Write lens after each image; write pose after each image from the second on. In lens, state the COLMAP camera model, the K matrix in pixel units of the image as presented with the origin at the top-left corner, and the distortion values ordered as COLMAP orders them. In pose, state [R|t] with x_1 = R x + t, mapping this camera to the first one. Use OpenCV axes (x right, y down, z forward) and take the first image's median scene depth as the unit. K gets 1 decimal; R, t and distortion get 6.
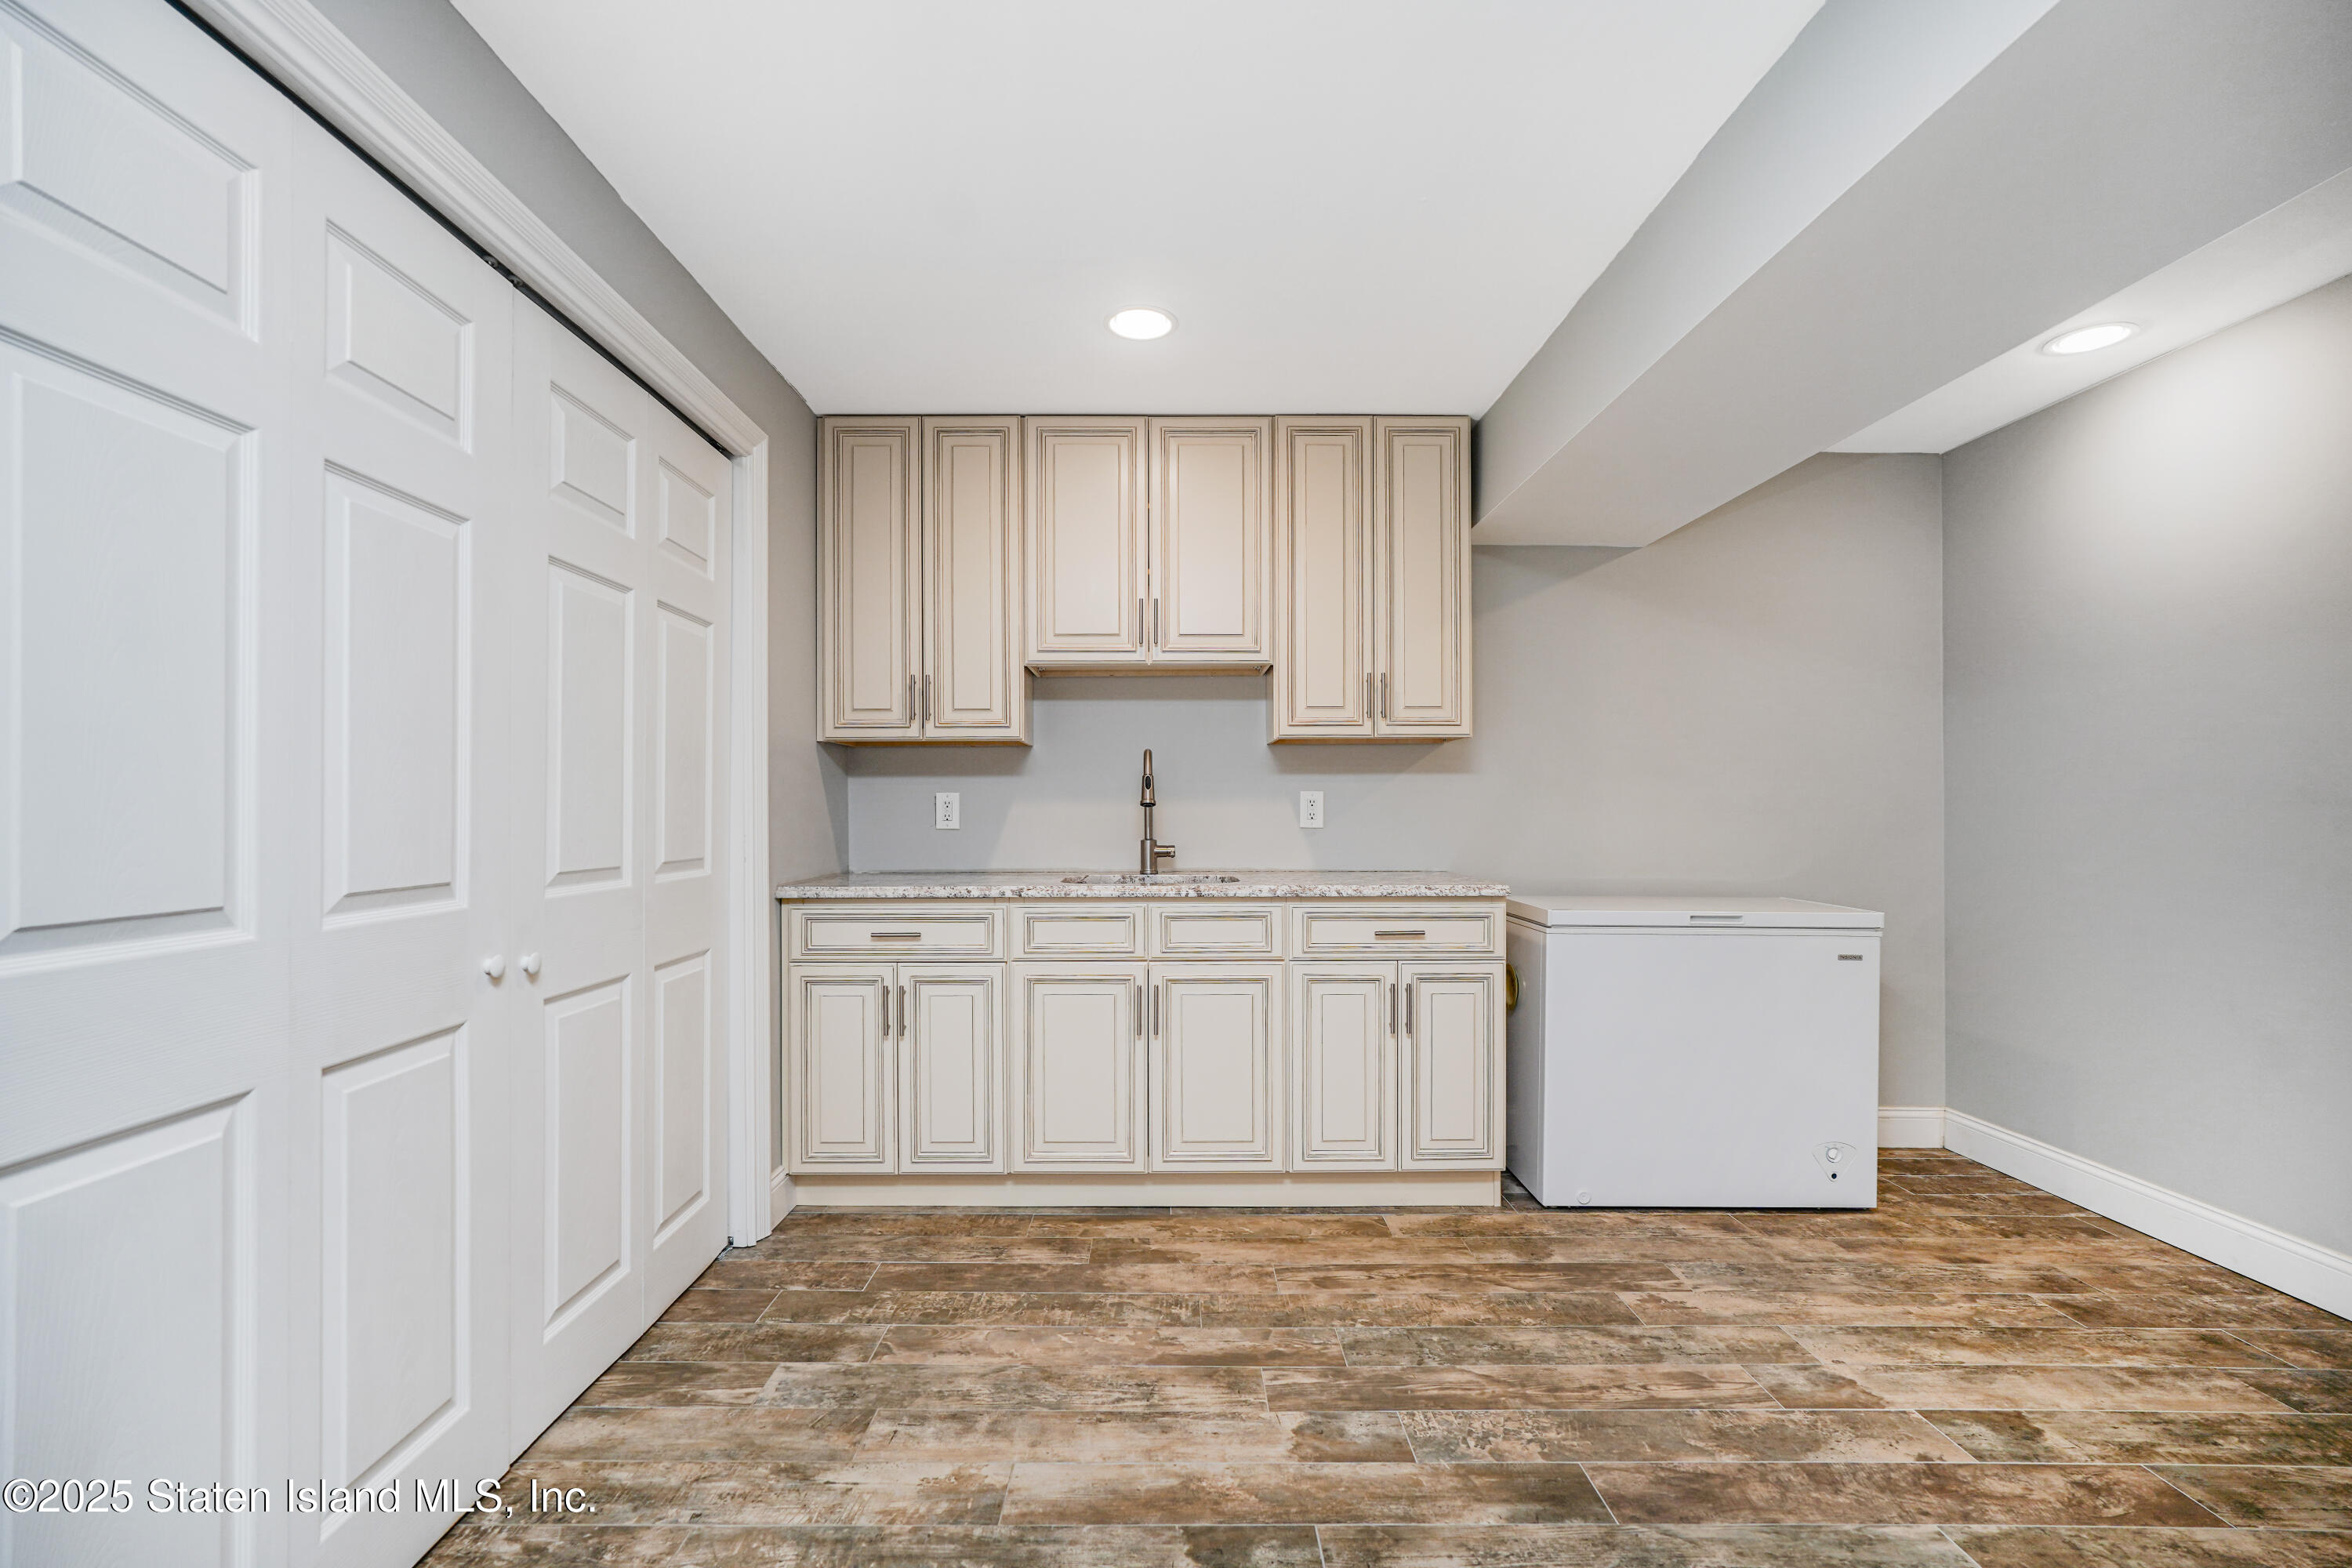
lens RADIAL K [[1053.9, 0, 1192.0], [0, 1053.9, 792.9], [0, 0, 1]] dist [-0.010754, 0.005686]
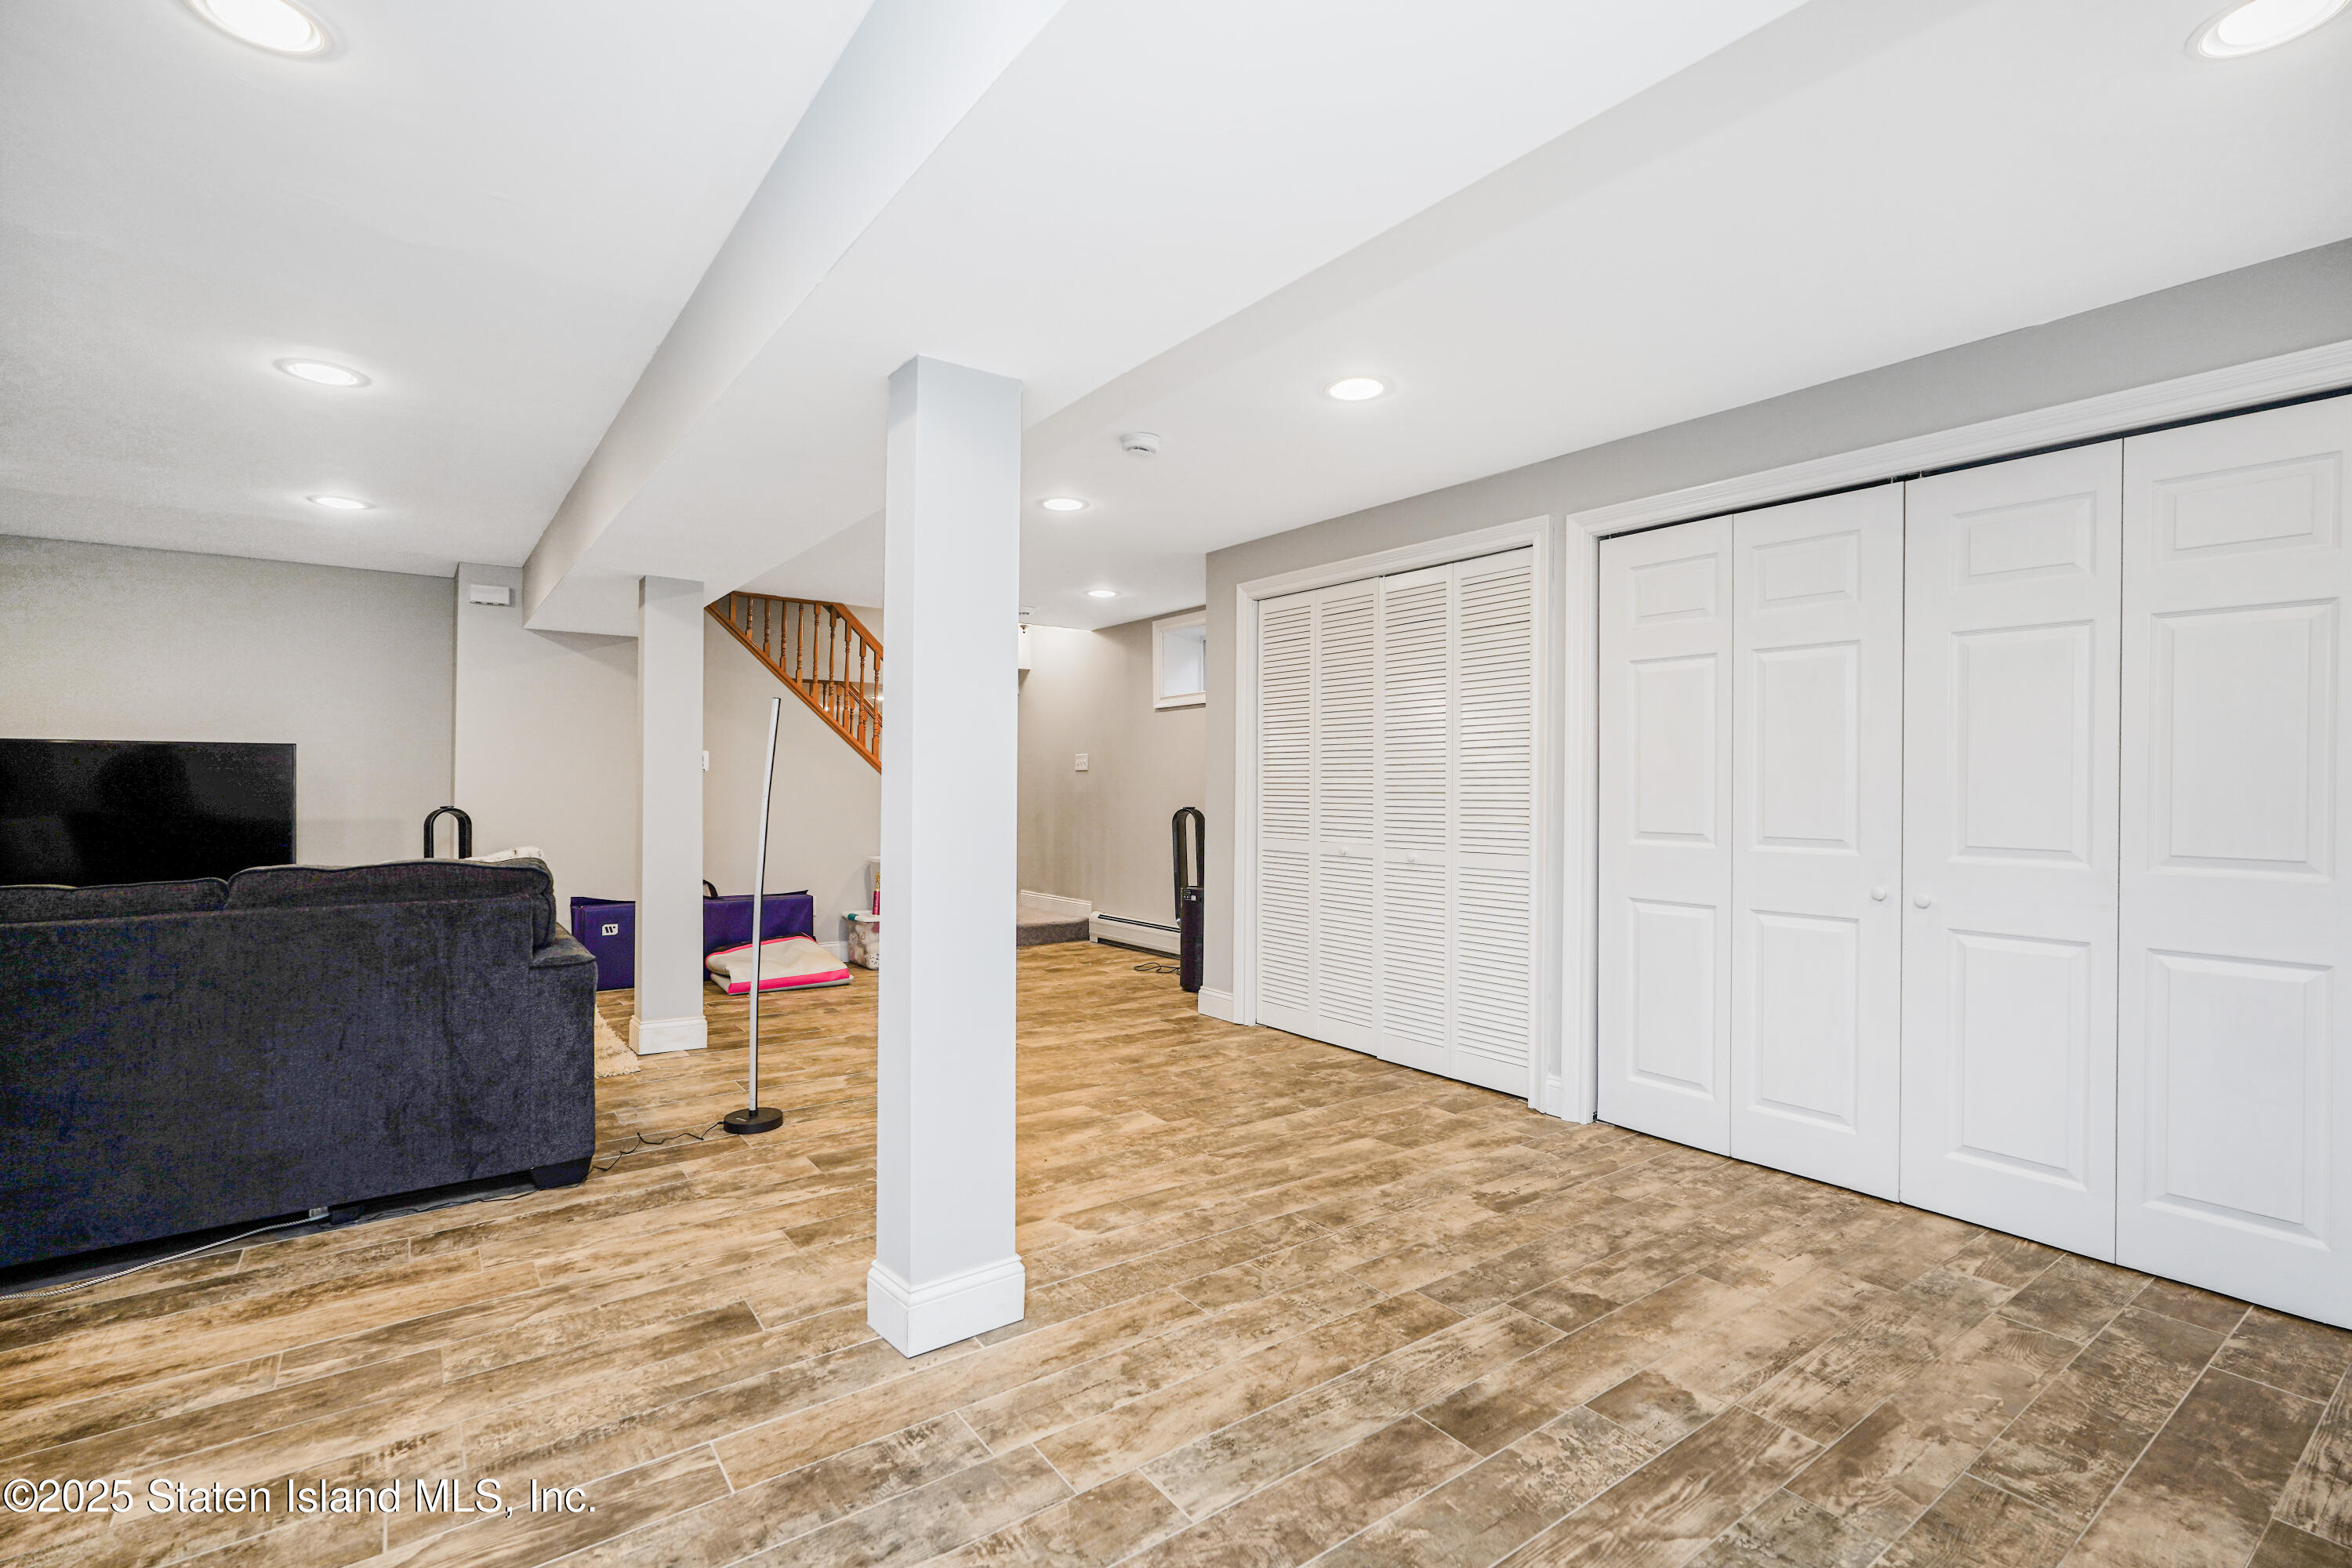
lens RADIAL K [[1053.9, 0, 1180.4], [0, 1053.9, 785.4], [0, 0, 1]] dist [-0.010754, 0.005686]
pose [[-0.817067, -0.005717, -0.576514, 1.170270], [0.002408, 0.999908, -0.013329, 0.010920], [0.576537, -0.012279, -0.816979, 1.636790]]
